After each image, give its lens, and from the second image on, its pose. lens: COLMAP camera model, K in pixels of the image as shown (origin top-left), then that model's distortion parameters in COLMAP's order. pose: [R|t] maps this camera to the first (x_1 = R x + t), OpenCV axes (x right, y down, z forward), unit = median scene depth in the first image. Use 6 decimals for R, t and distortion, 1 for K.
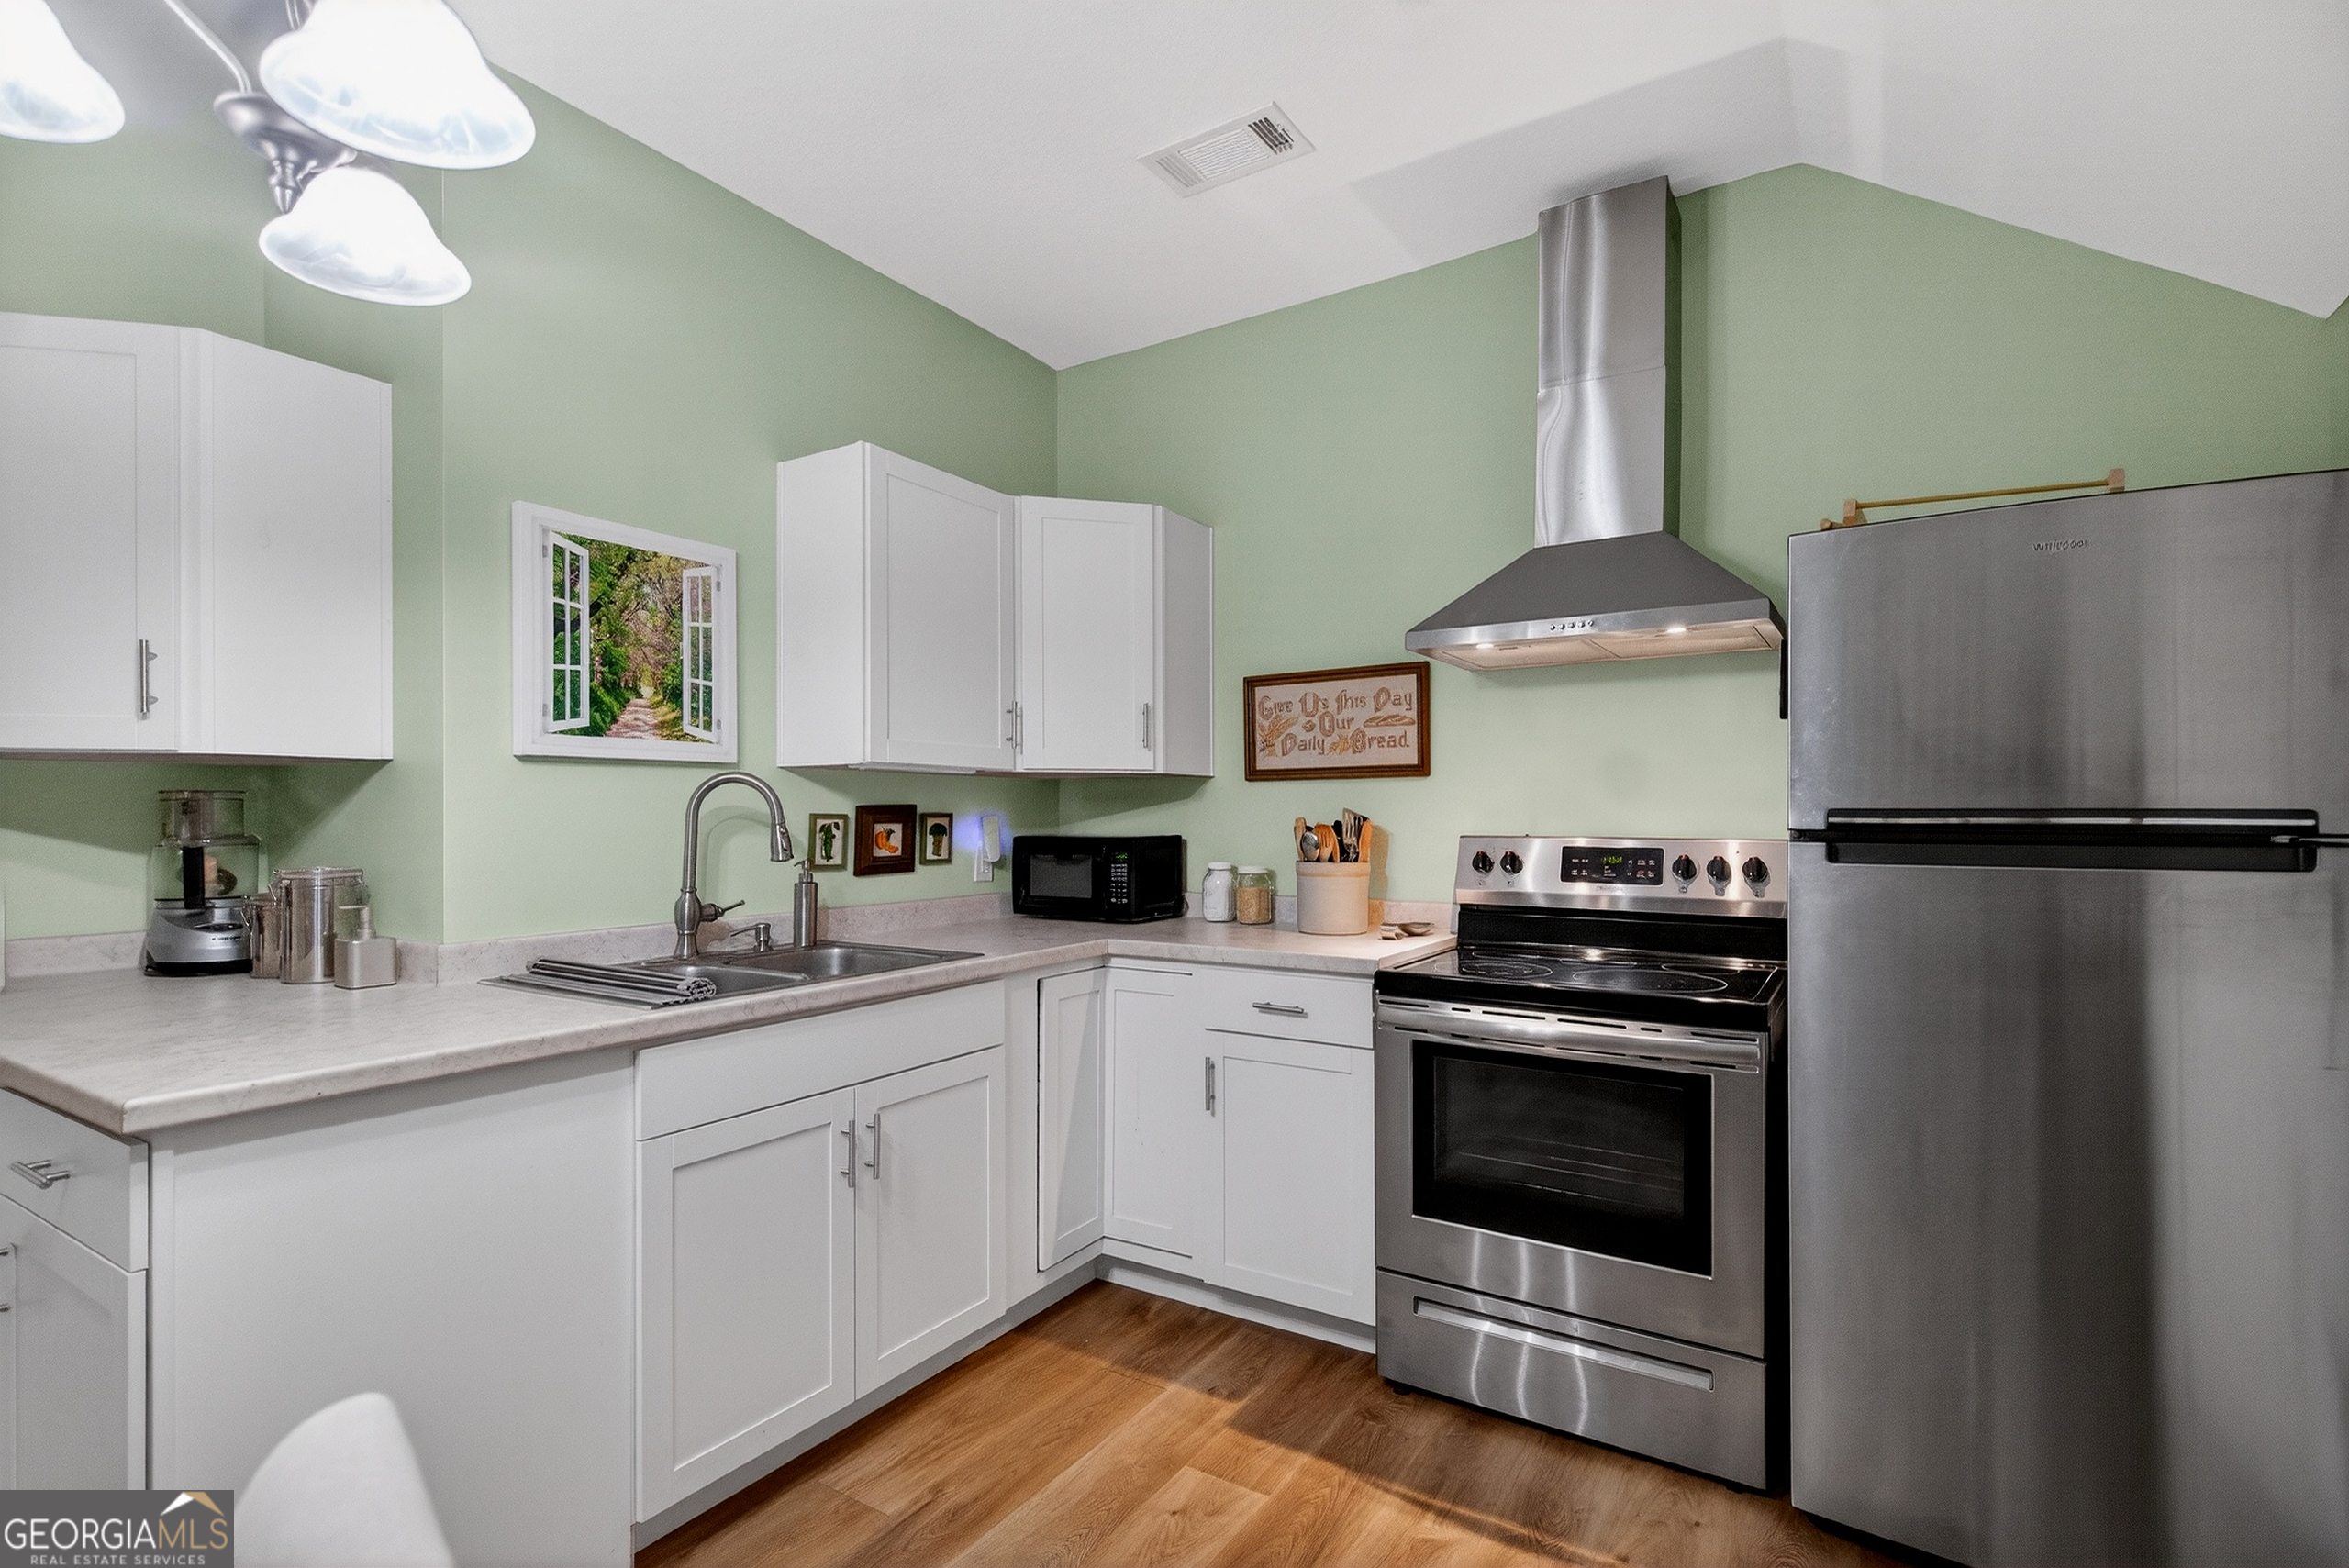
lens RADIAL K [[1112.6, 0, 1172.5], [0, 1112.6, 800.3], [0, 0, 1]] dist [0.002862, -0.000730]
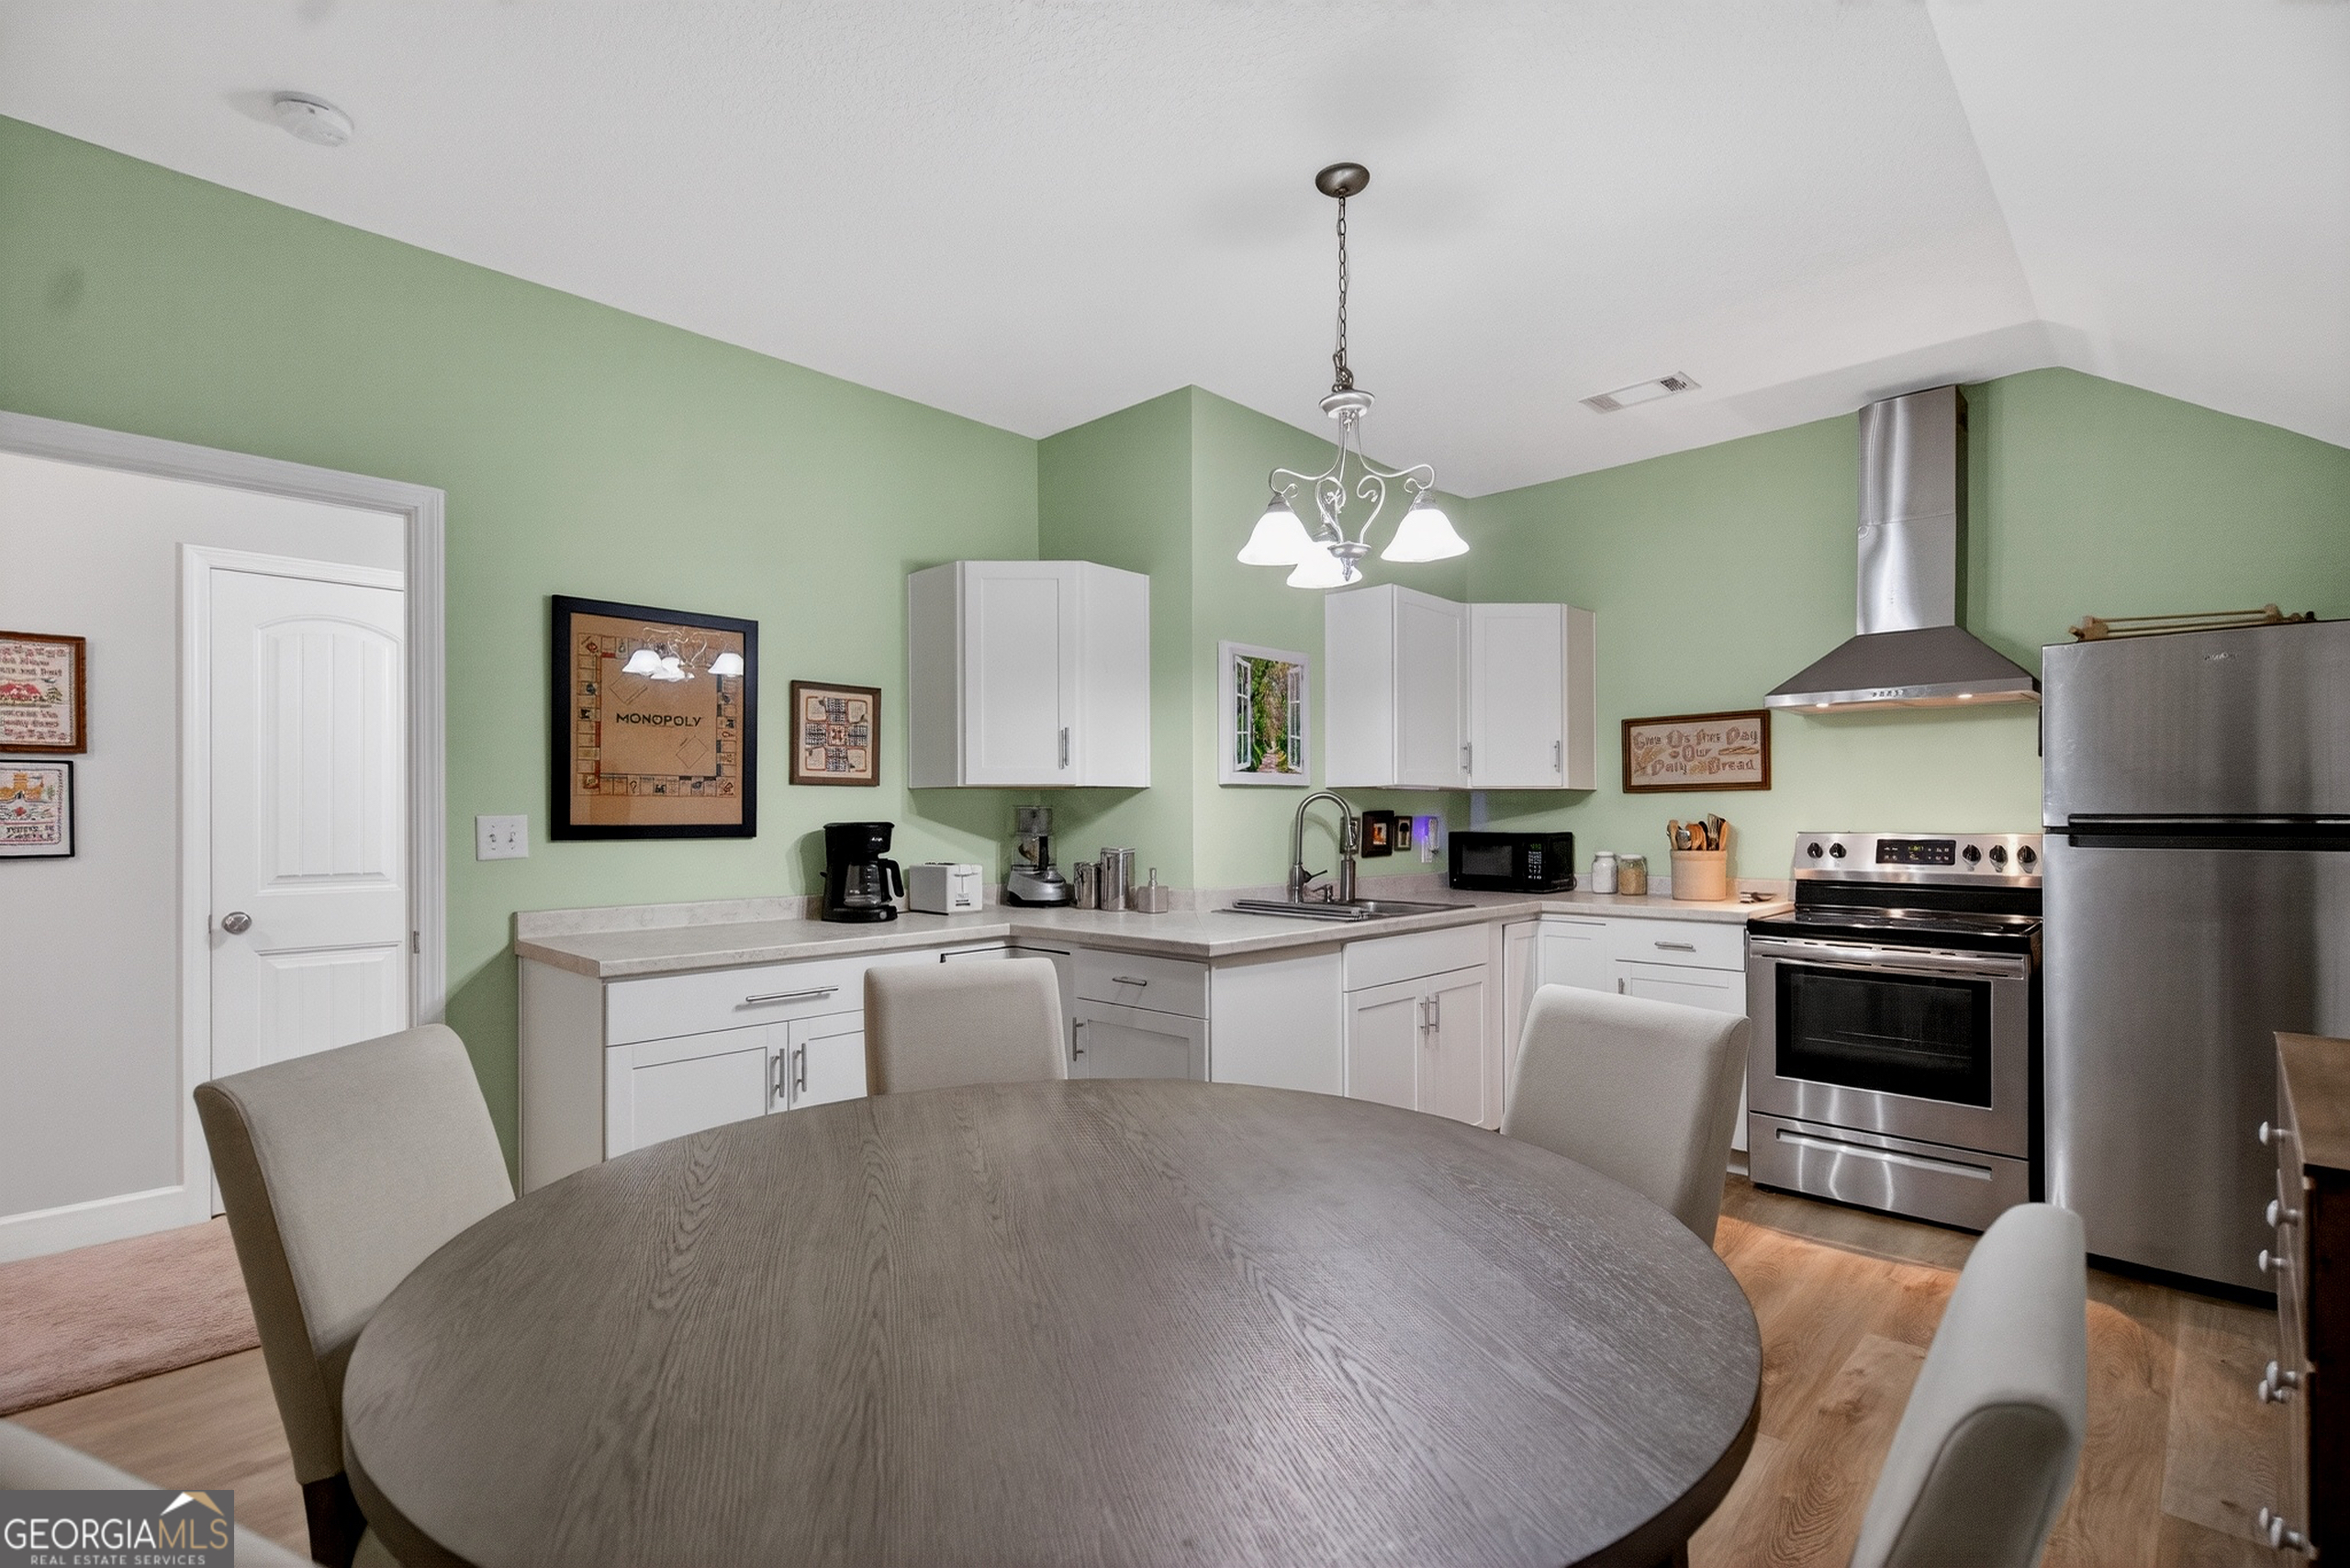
lens RADIAL K [[1090.8, 0, 1179.8], [0, 1090.8, 800.7], [0, 0, 1]] dist [-0.001519, -0.000161]
pose [[0.979672, -0.004780, -0.200550, -0.267350], [0.004556, 0.999988, -0.001578, -0.010932], [0.200555, 0.000632, 0.979682, -0.600268]]
